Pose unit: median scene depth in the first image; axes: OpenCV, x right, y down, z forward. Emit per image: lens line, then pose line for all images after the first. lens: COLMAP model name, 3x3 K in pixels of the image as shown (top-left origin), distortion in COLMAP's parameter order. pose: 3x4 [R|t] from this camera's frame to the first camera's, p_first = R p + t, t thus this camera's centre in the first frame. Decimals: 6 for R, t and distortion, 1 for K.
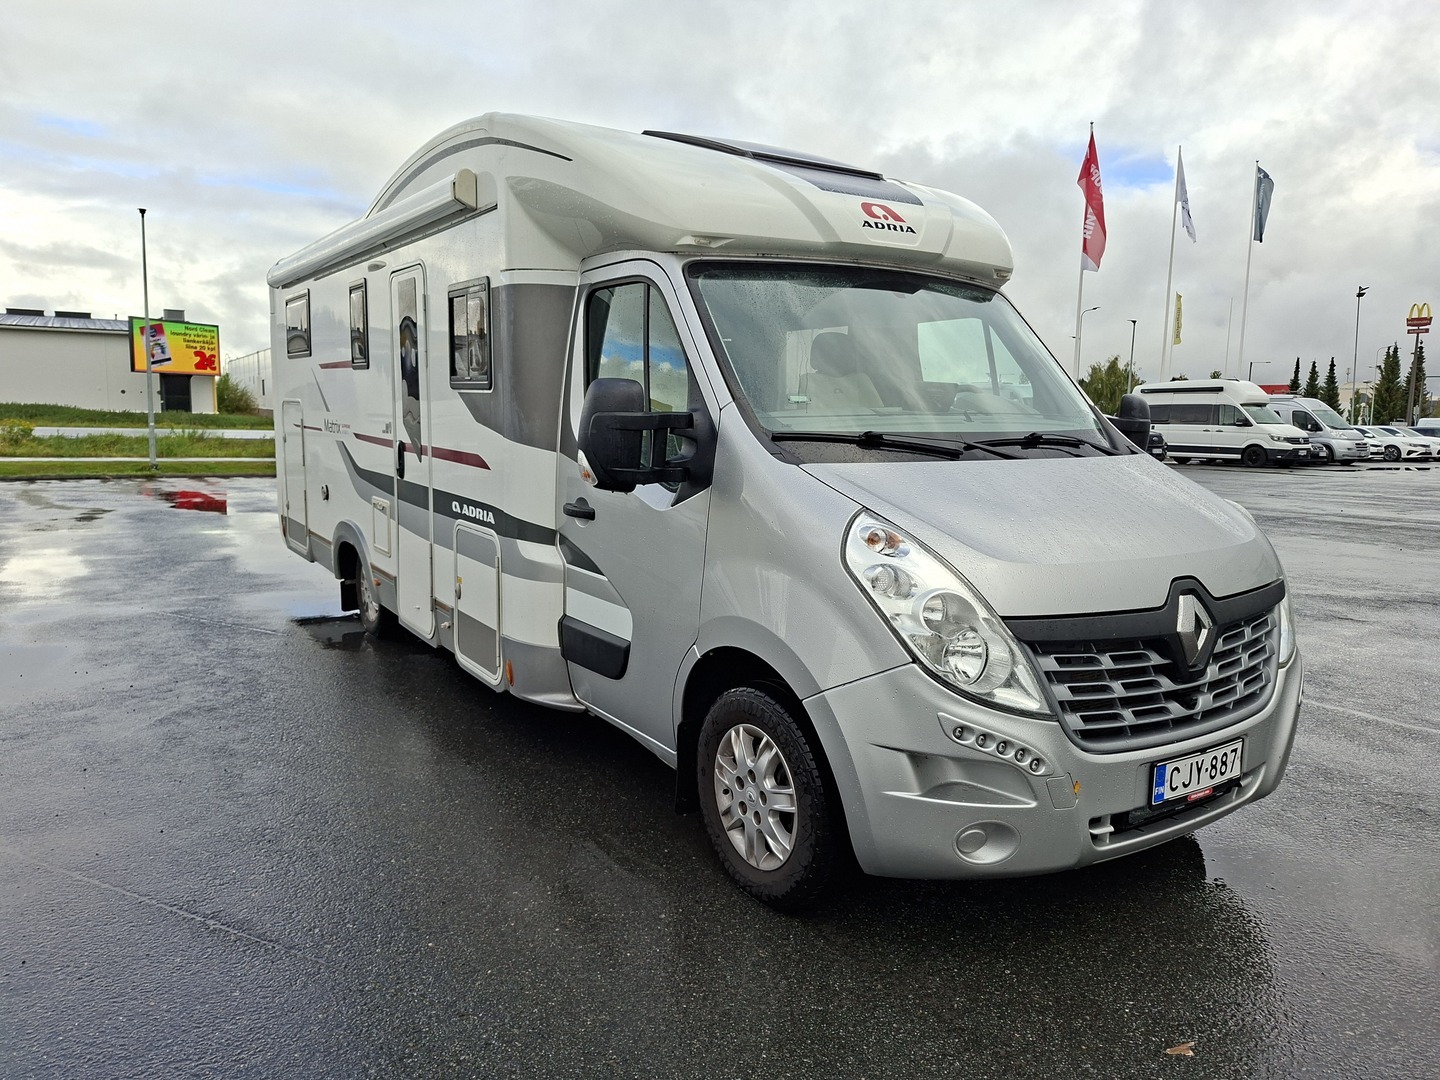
lens RADIAL K [[1003.7, 0, 720.0], [0, 1003.7, 540.0], [0, 0, 1]] dist [-0.023616, -0.001252]
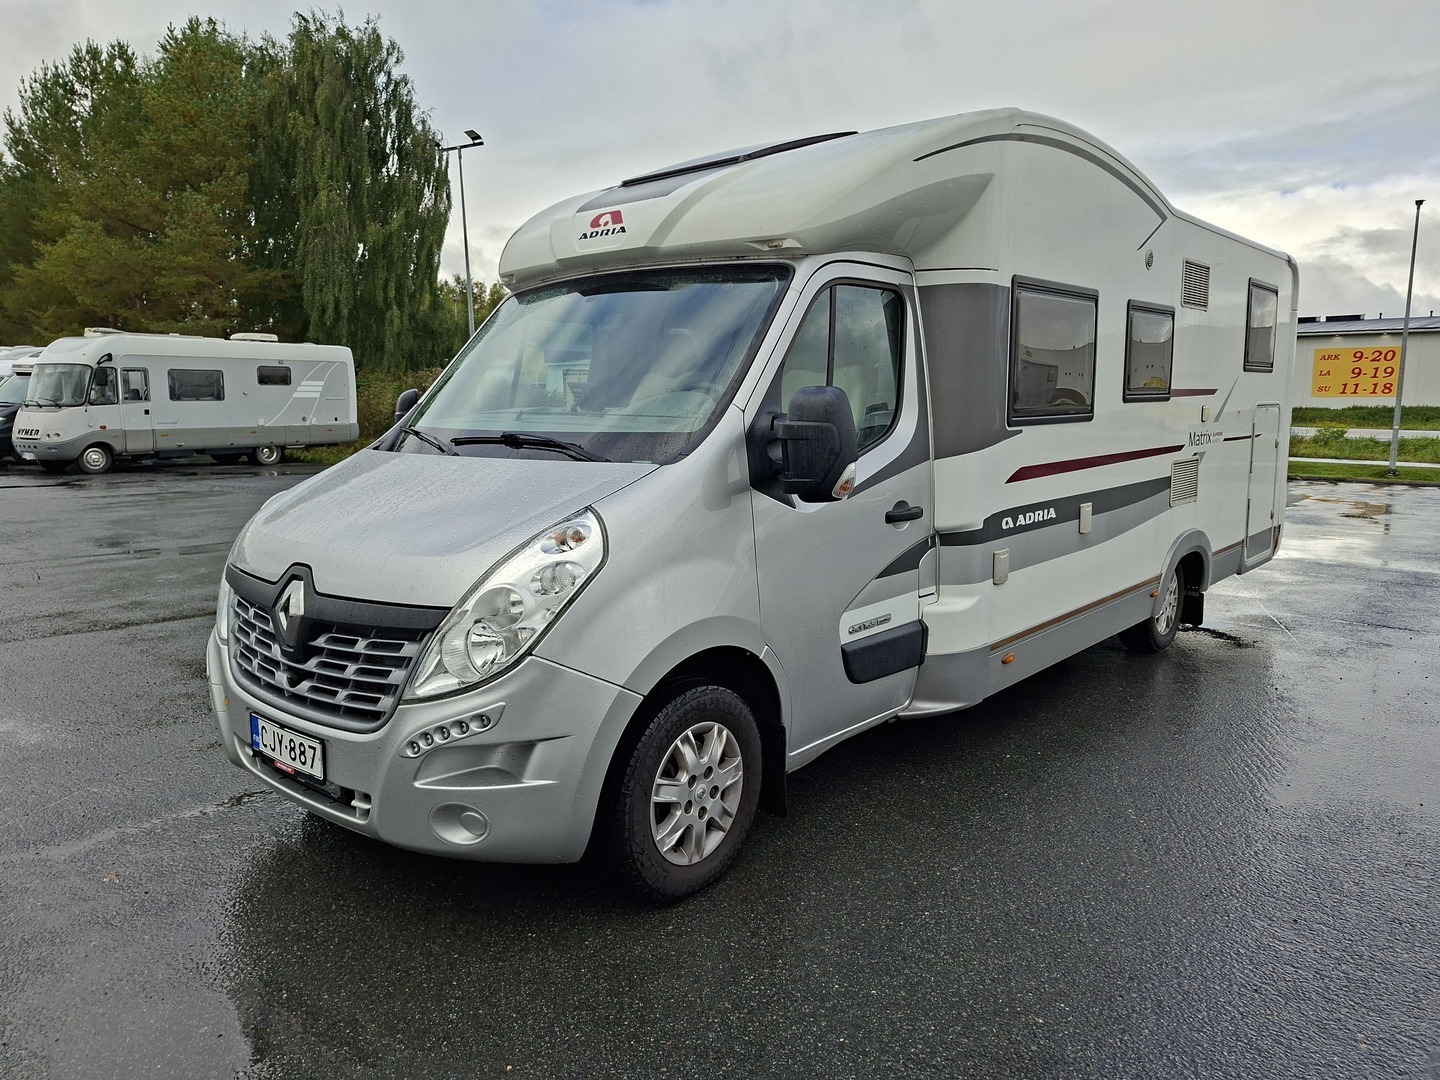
lens RADIAL K [[1012.9, 0, 720.0], [0, 1012.9, 540.0], [0, 0, 1]] dist [0.003122, -0.000410]
pose [[0.271553, 0.100723, -0.957138, 0.736037], [-0.105993, 0.991589, 0.074276, -0.053719], [0.956569, 0.081280, 0.279945, 0.506619]]
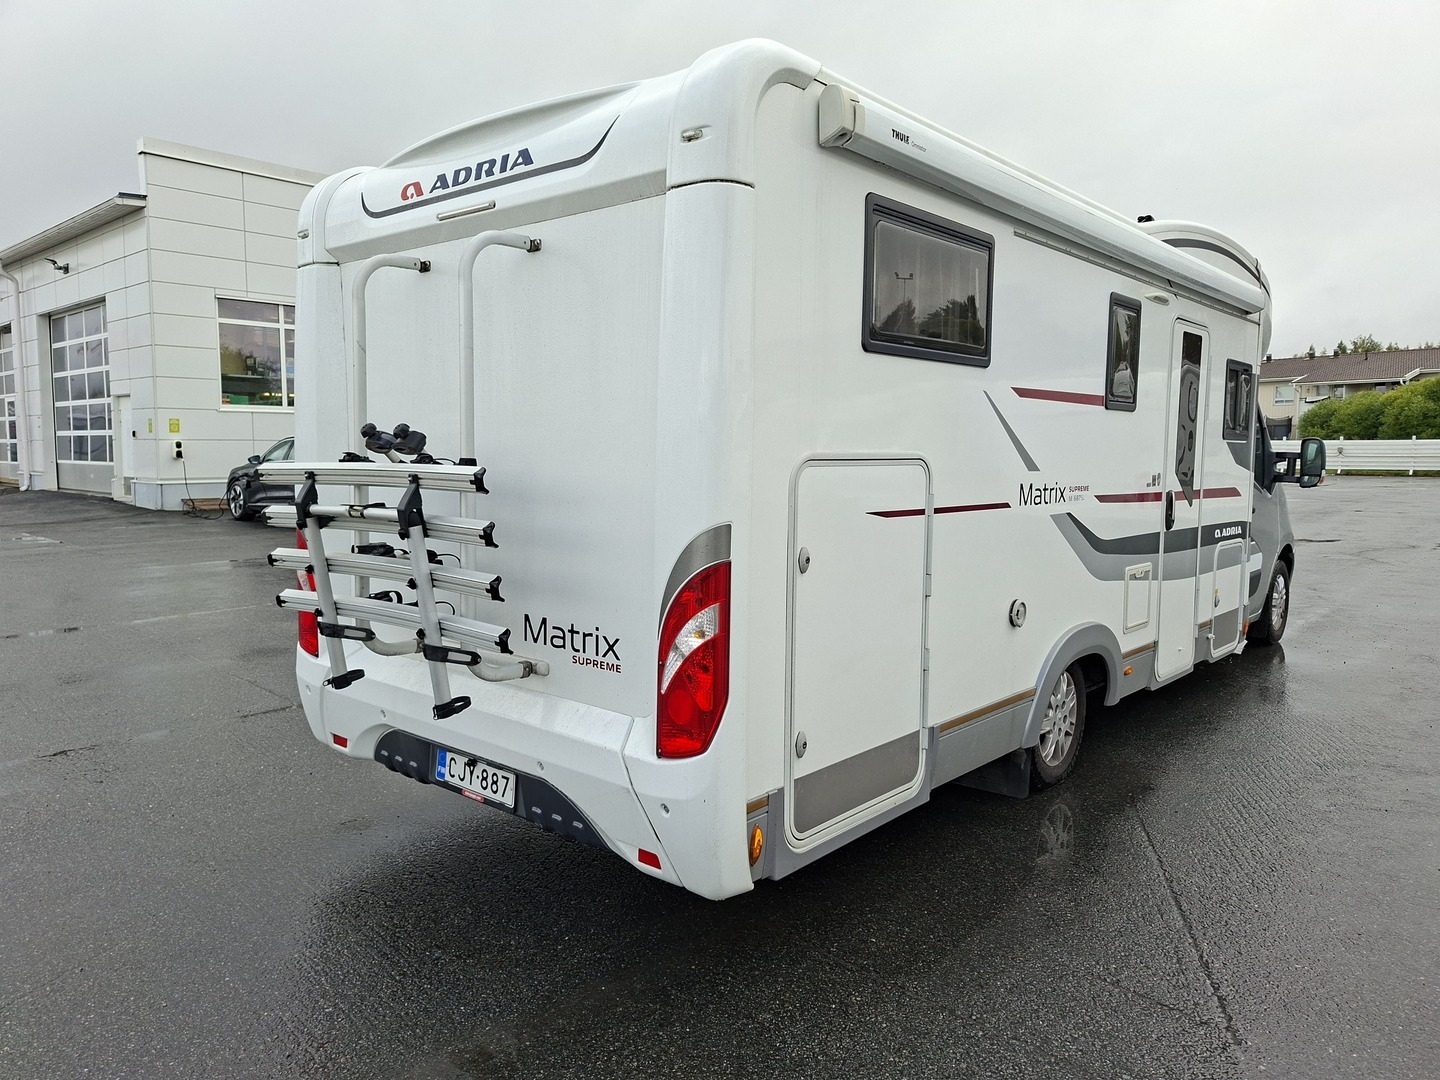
lens RADIAL K [[1012.9, 0, 720.0], [0, 1012.9, 540.0], [0, 0, 1]] dist [0.003122, -0.000410]
pose [[-0.258921, -0.126491, 0.957580, -1.197471], [0.103897, 0.981989, 0.157808, -0.263147], [-0.960294, 0.140350, -0.241116, 1.736629]]
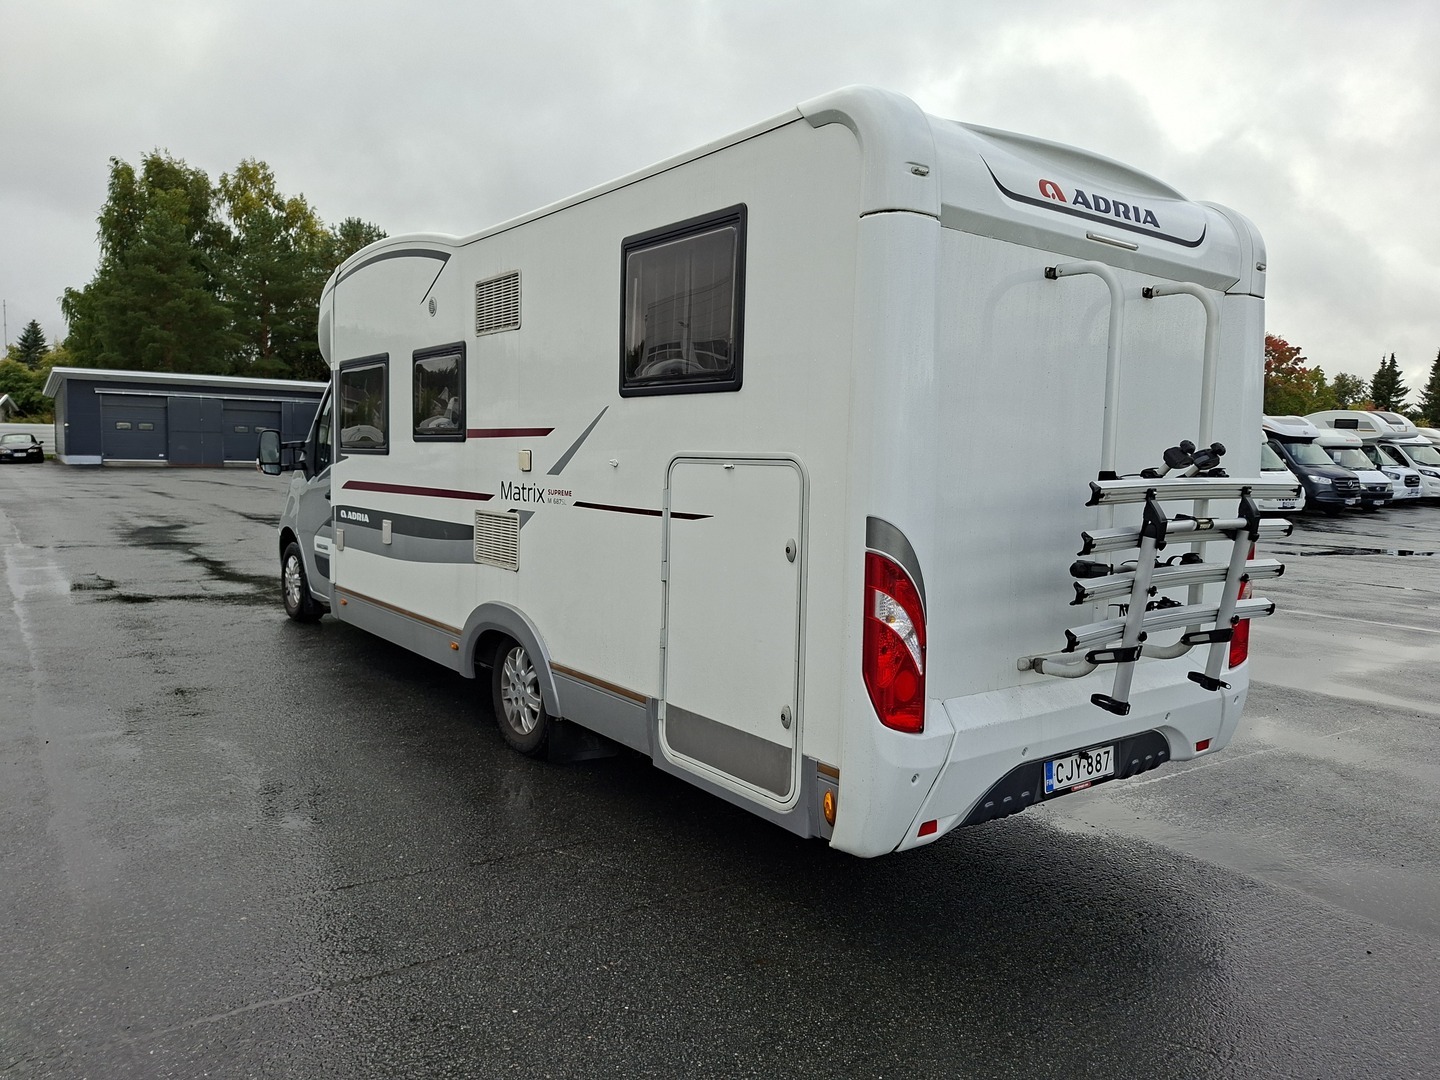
lens RADIAL K [[990.0, 0, 720.0], [0, 990.0, 540.0], [0, 0, 1]] dist [0.092998, 0.000091]
pose [[-0.995671, -0.056759, -0.073606, -0.389802], [-0.070590, 0.976932, 0.201546, -0.297221], [0.060469, 0.205870, -0.976709, 2.284149]]
